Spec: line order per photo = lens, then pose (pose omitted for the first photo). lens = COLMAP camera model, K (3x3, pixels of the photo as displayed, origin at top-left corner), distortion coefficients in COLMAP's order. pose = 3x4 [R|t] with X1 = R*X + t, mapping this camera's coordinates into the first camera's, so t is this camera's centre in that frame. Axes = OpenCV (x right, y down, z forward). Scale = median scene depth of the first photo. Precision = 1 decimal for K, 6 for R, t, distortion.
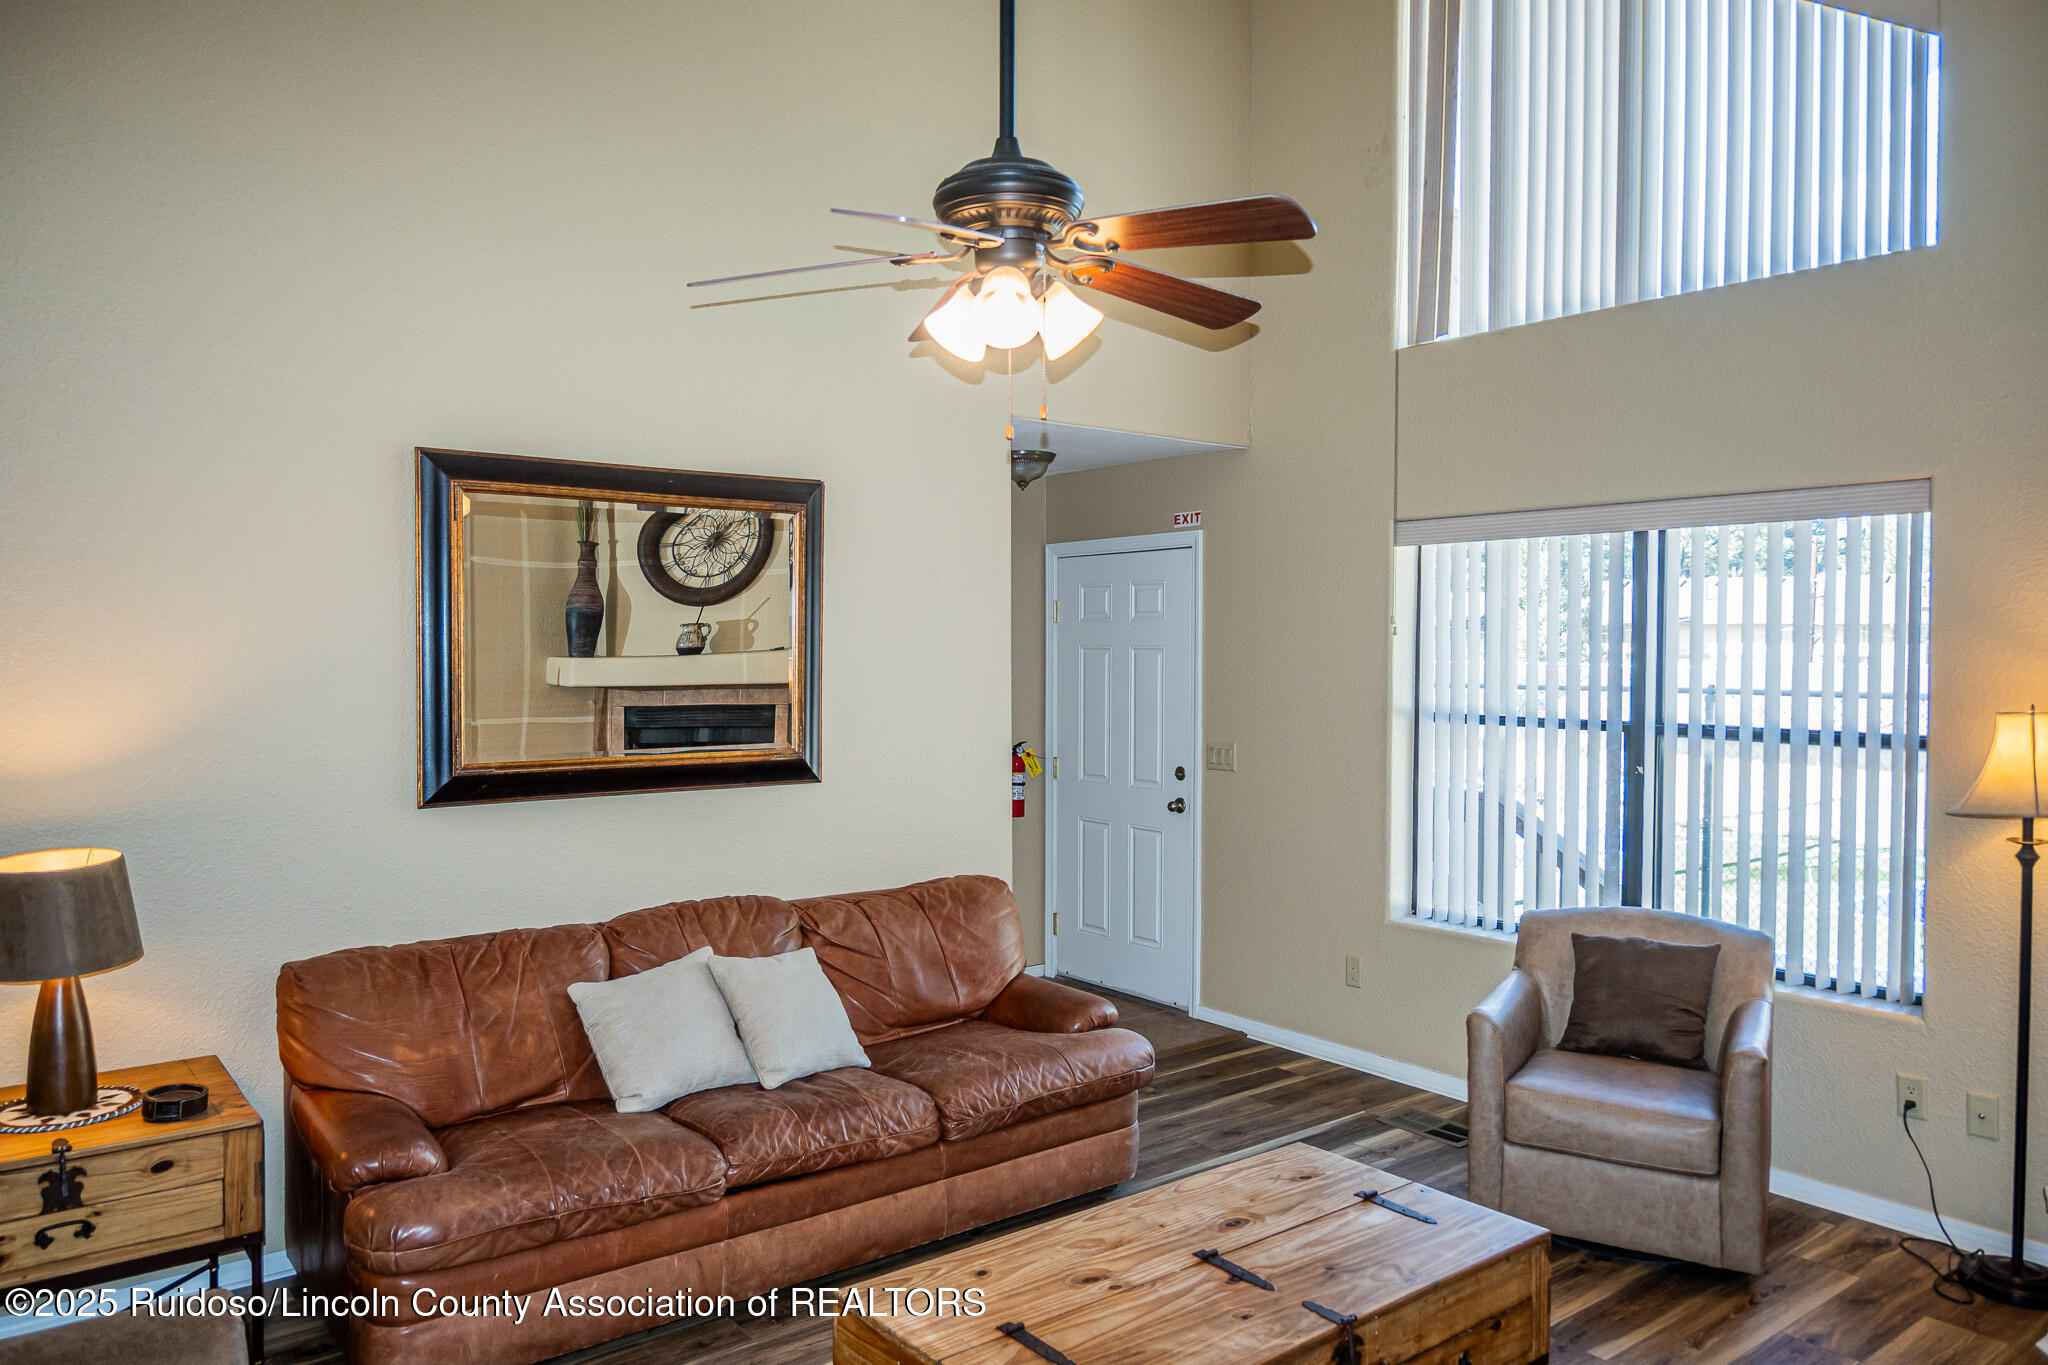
lens RADIAL K [[1436.1, 0, 1043.7], [0, 1436.1, 693.3], [0, 0, 1]] dist [0.008187, 0.001301]
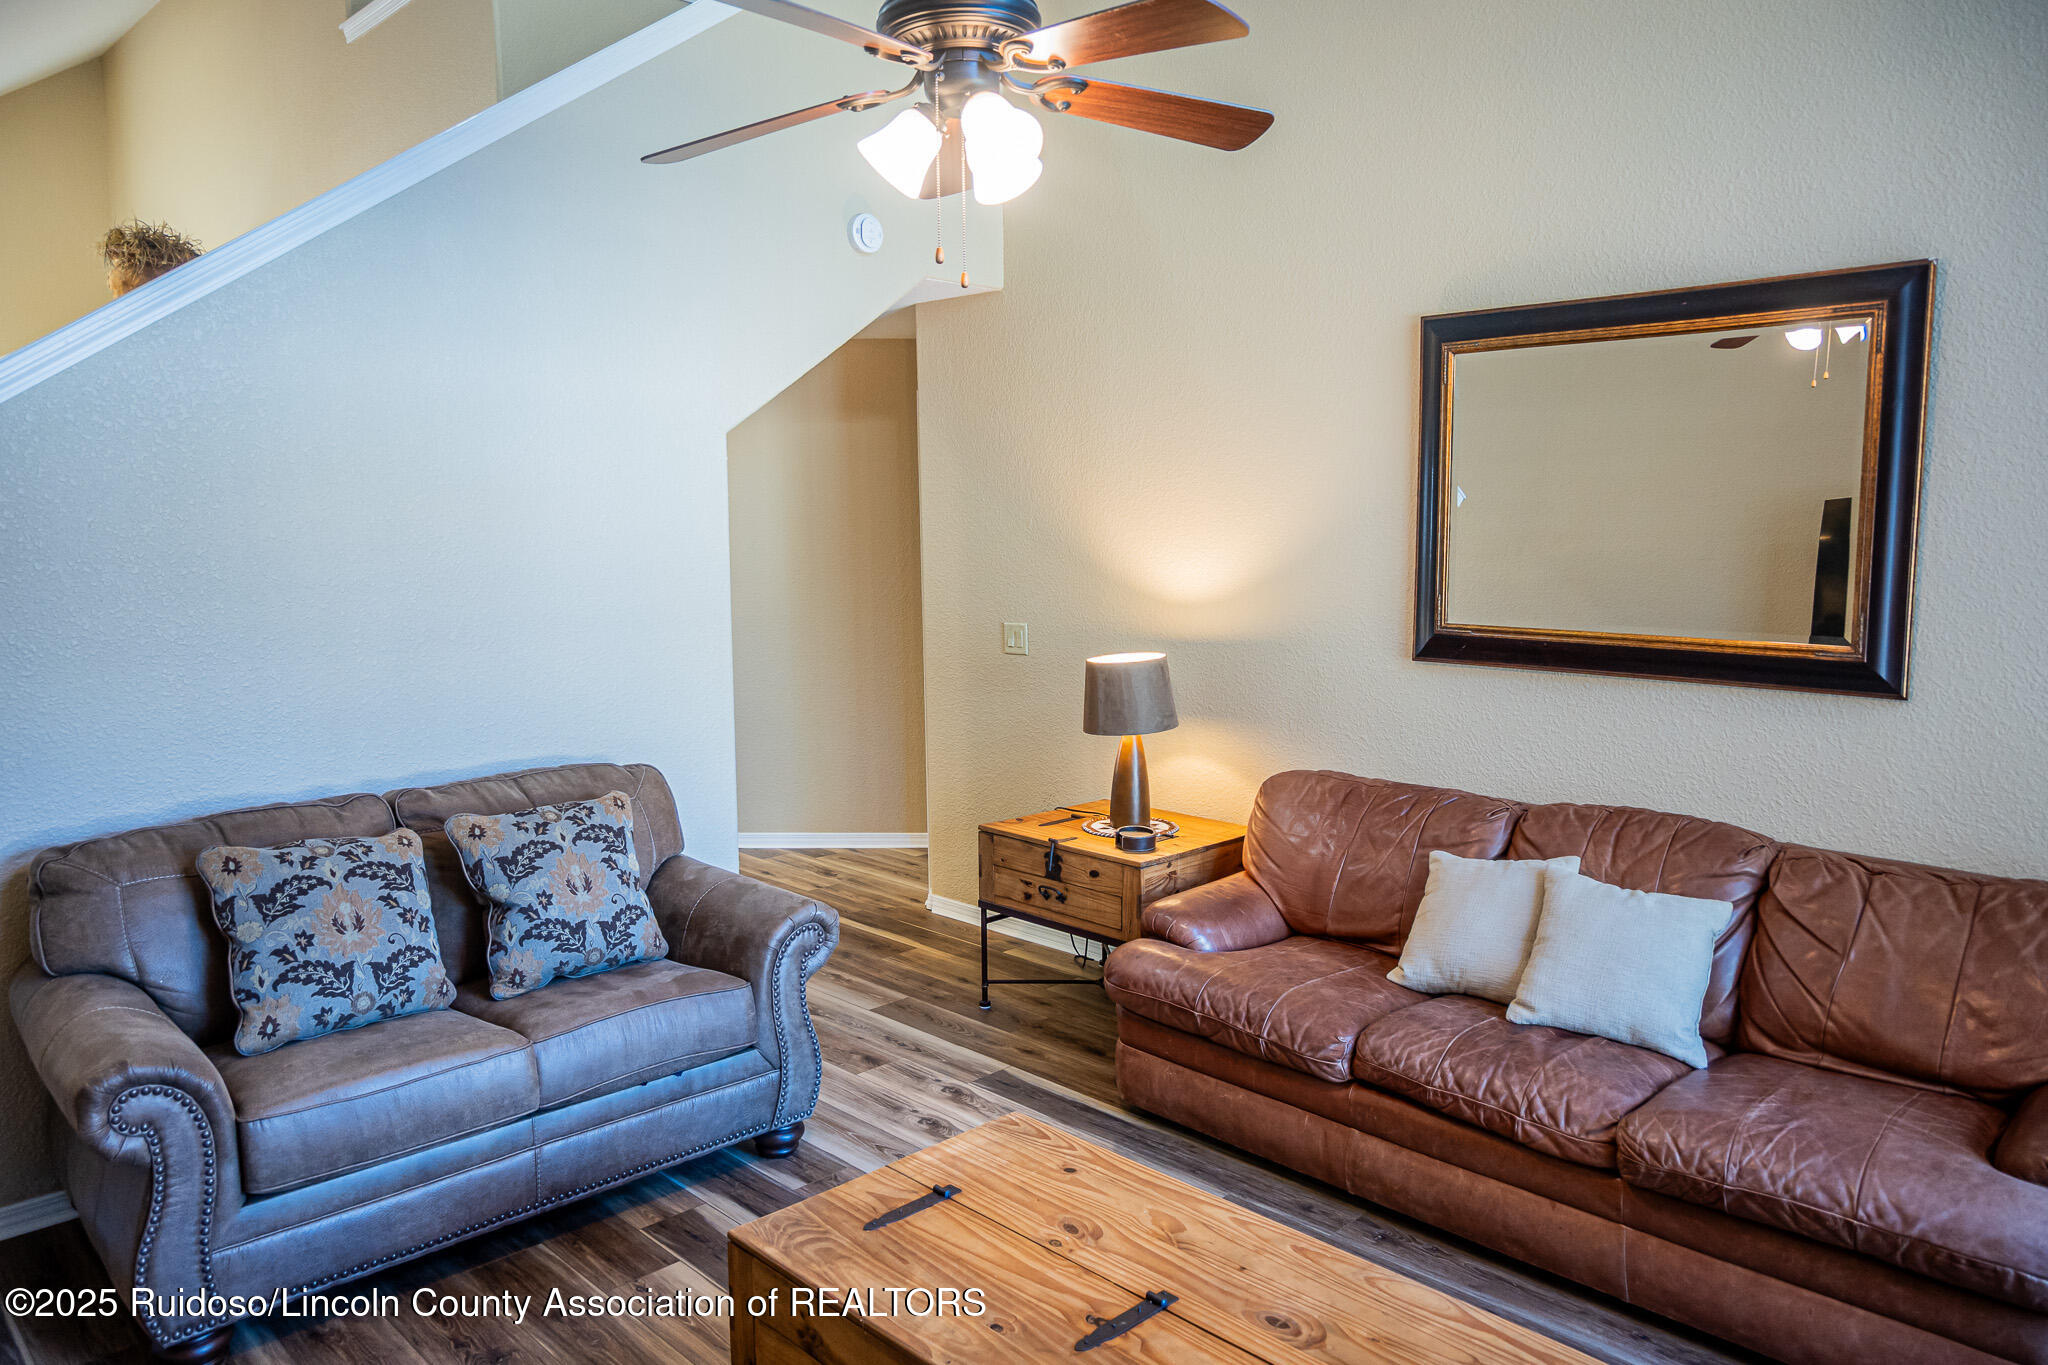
lens RADIAL K [[1436.1, 0, 1030.8], [0, 1436.1, 673.1], [0, 0, 1]] dist [0.008187, 0.001301]
pose [[0.094955, 0.108921, -0.989505, 0.631168], [-0.025262, 0.993940, 0.106985, -0.018689], [0.995161, 0.014838, 0.097132, 0.642988]]
